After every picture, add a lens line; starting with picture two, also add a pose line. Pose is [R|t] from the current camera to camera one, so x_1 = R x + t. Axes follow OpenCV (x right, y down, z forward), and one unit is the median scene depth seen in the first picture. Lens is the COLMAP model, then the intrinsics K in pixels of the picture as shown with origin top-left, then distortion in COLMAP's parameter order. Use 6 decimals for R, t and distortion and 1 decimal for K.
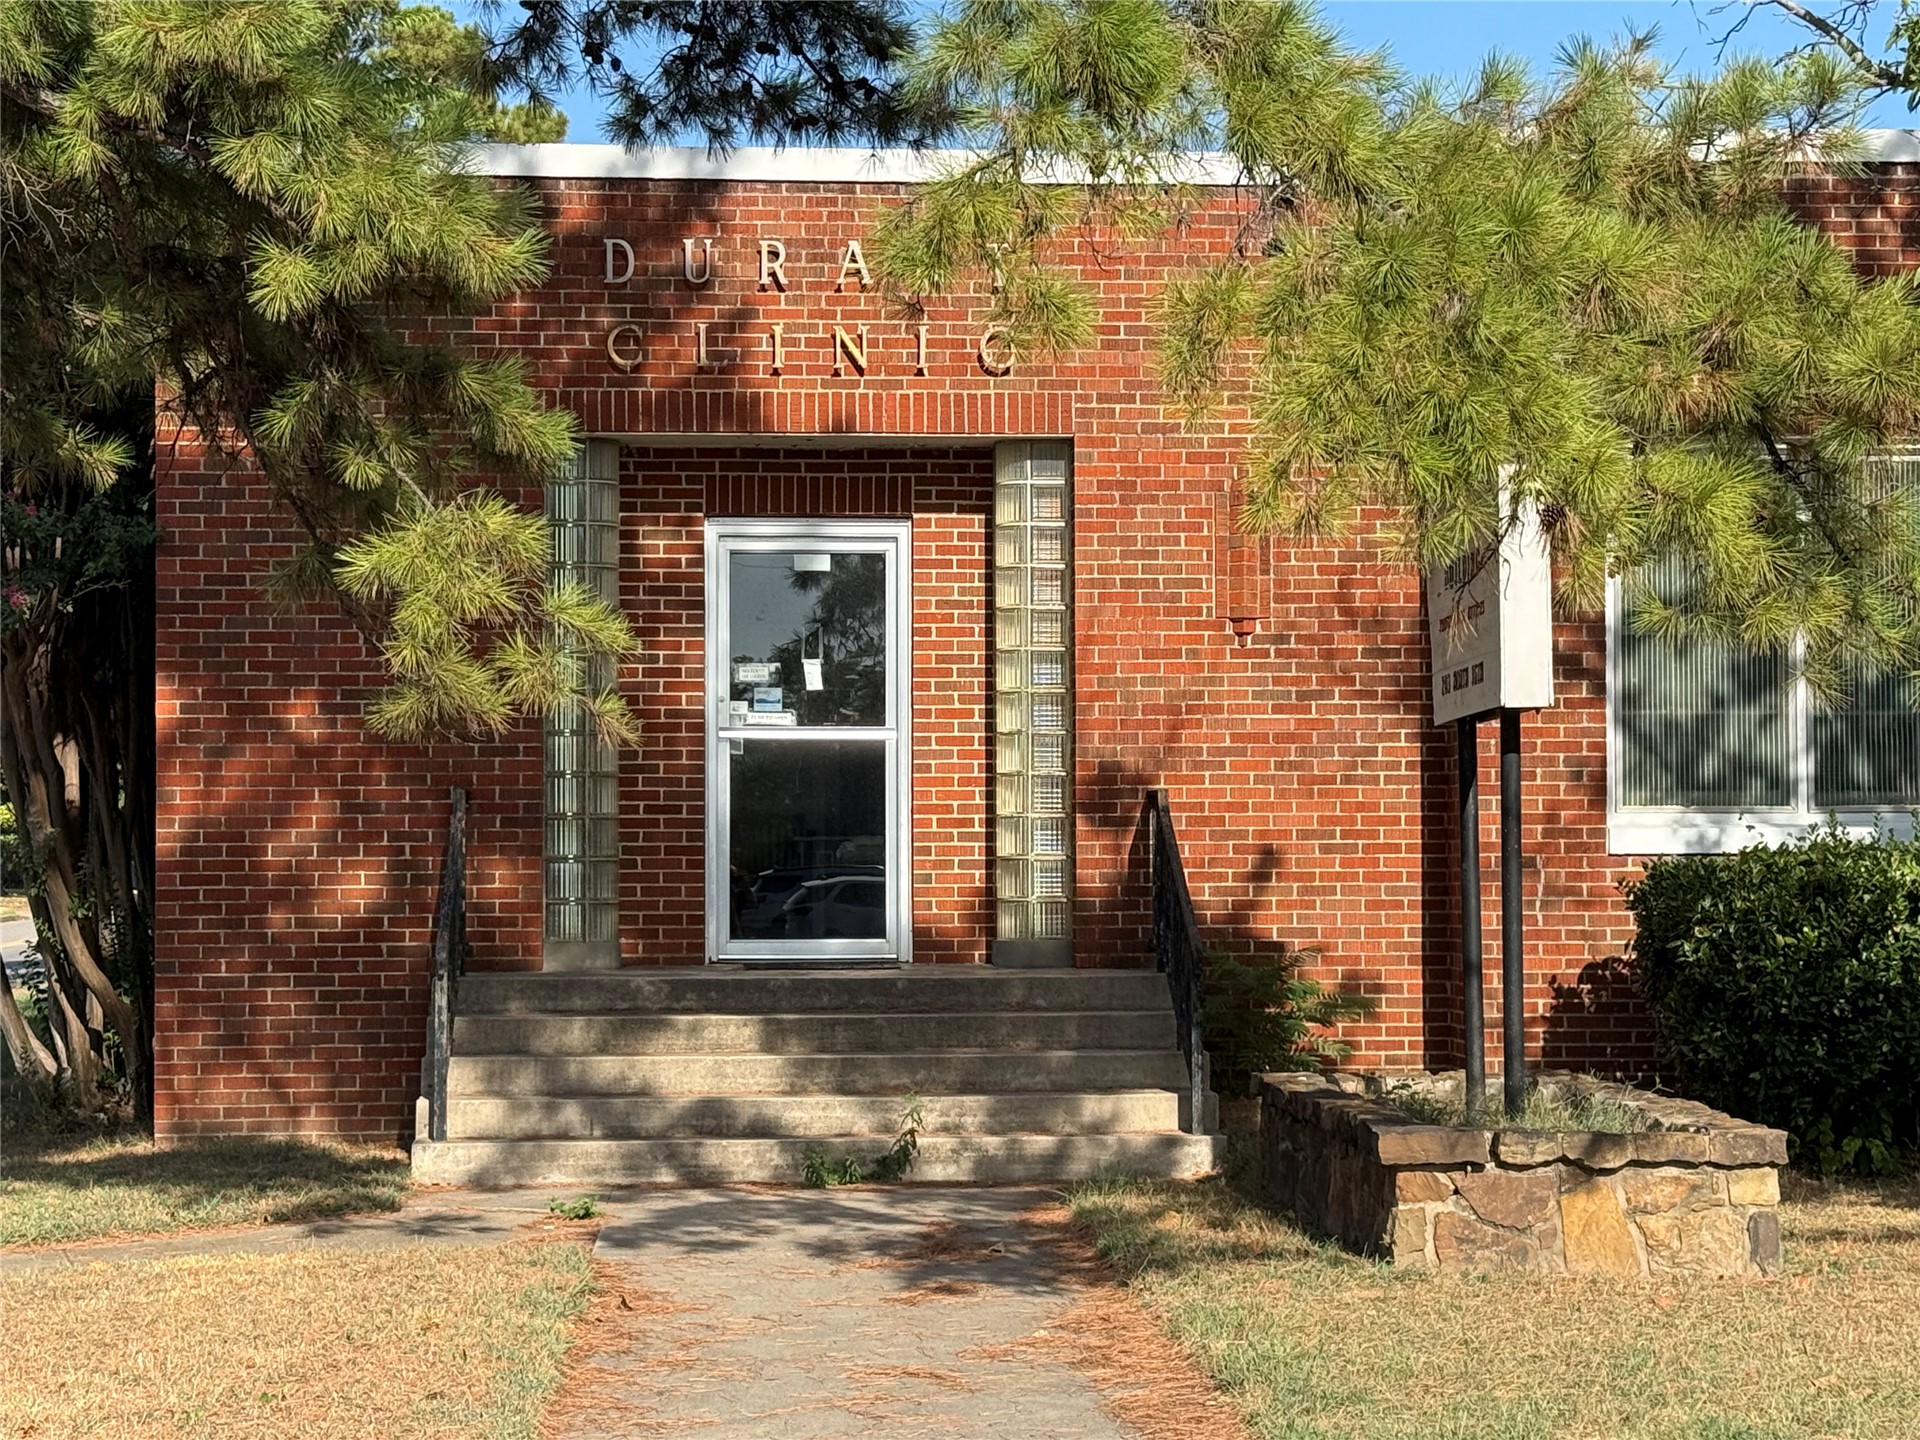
lens RADIAL K [[3760.4, 0, 953.0], [0, 3760.4, 723.0], [0, 0, 1]] dist [0.137181, 0.000000]
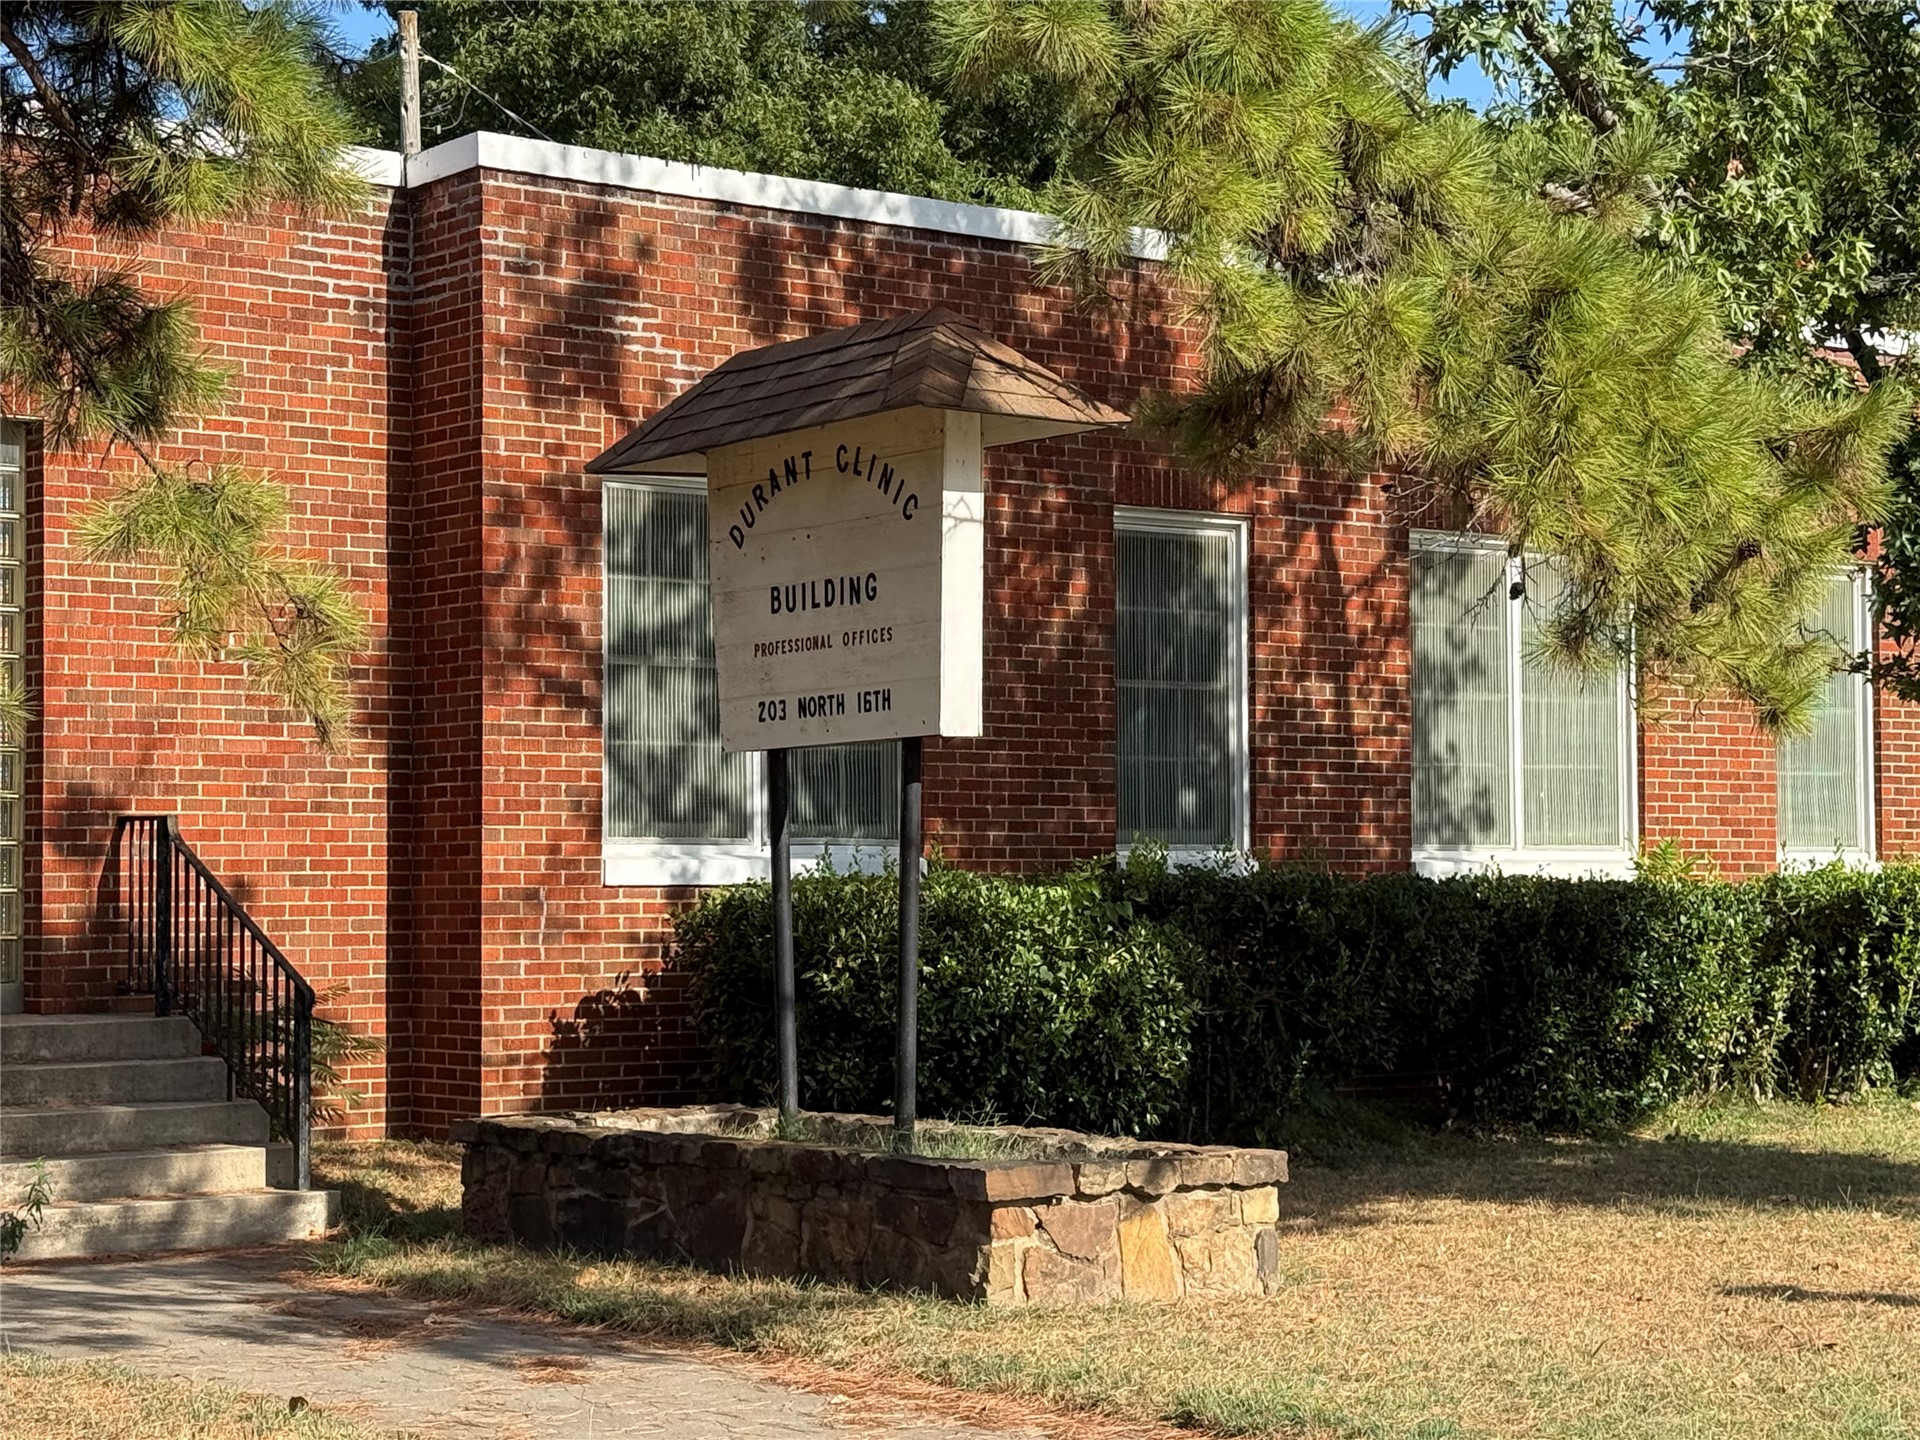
lens RADIAL K [[3760.4, 0, 961.2], [0, 3760.4, 732.7], [0, 0, 1]] dist [0.137181, 0.000000]
pose [[0.821169, 0.024557, 0.570156, -0.311280], [-0.020575, 0.999698, -0.013425, 0.006058], [-0.570313, -0.000707, 0.821427, 0.139427]]
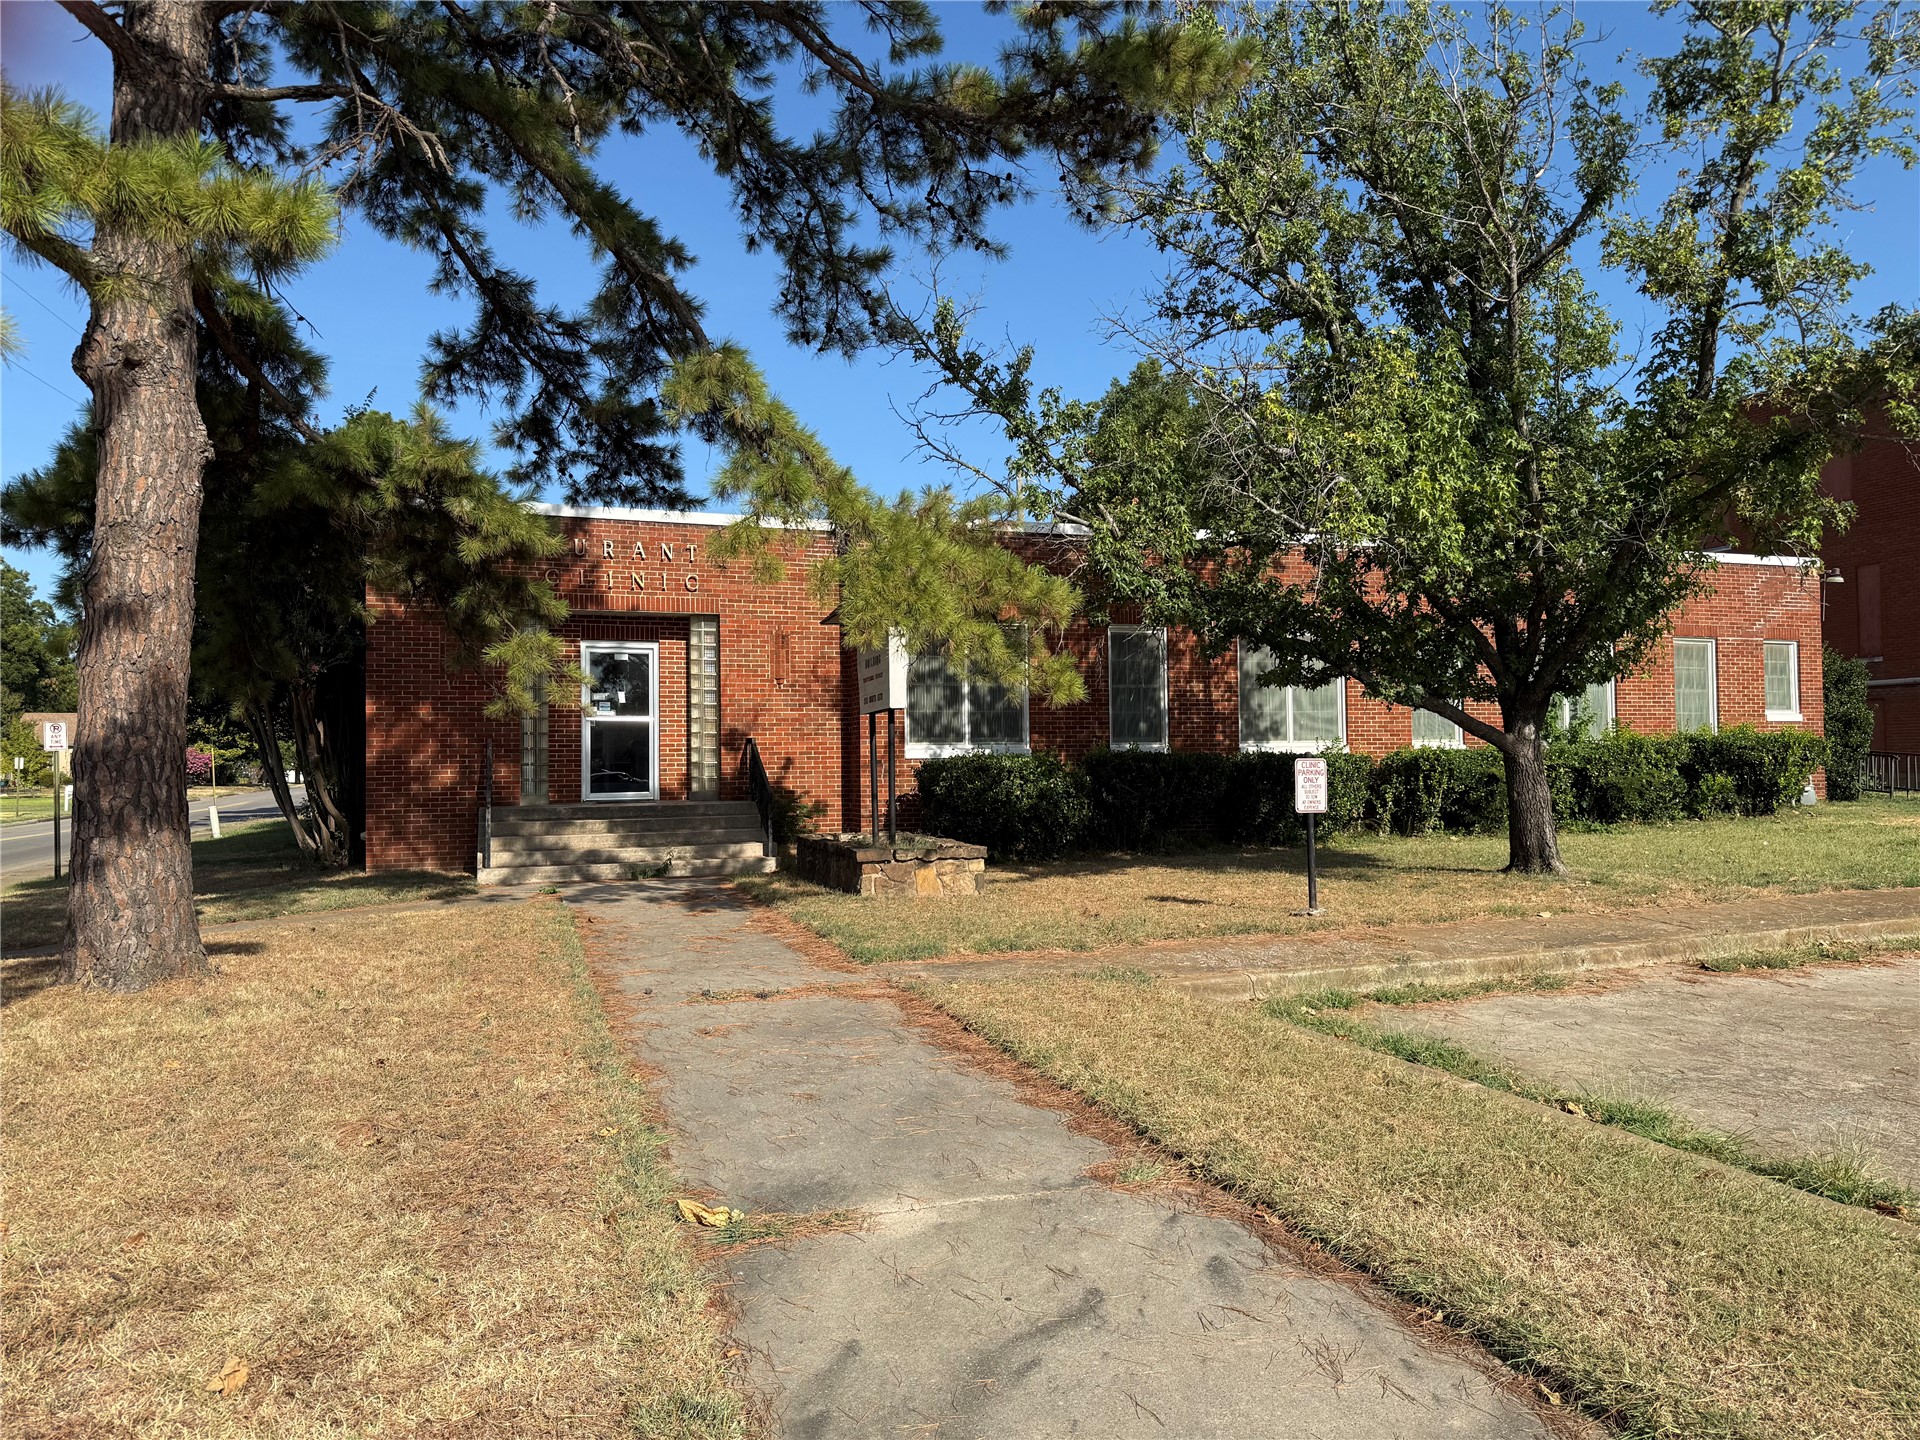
lens RADIAL K [[1327.5, 0, 956.2], [0, 1327.5, 701.0], [0, 0, 1]] dist [0.079440, -0.000904]
pose [[0.967042, 0.003824, 0.254586, -0.053133], [-0.000275, 0.999902, -0.013973, 0.003951], [-0.254615, 0.013443, 0.966949, -0.018798]]
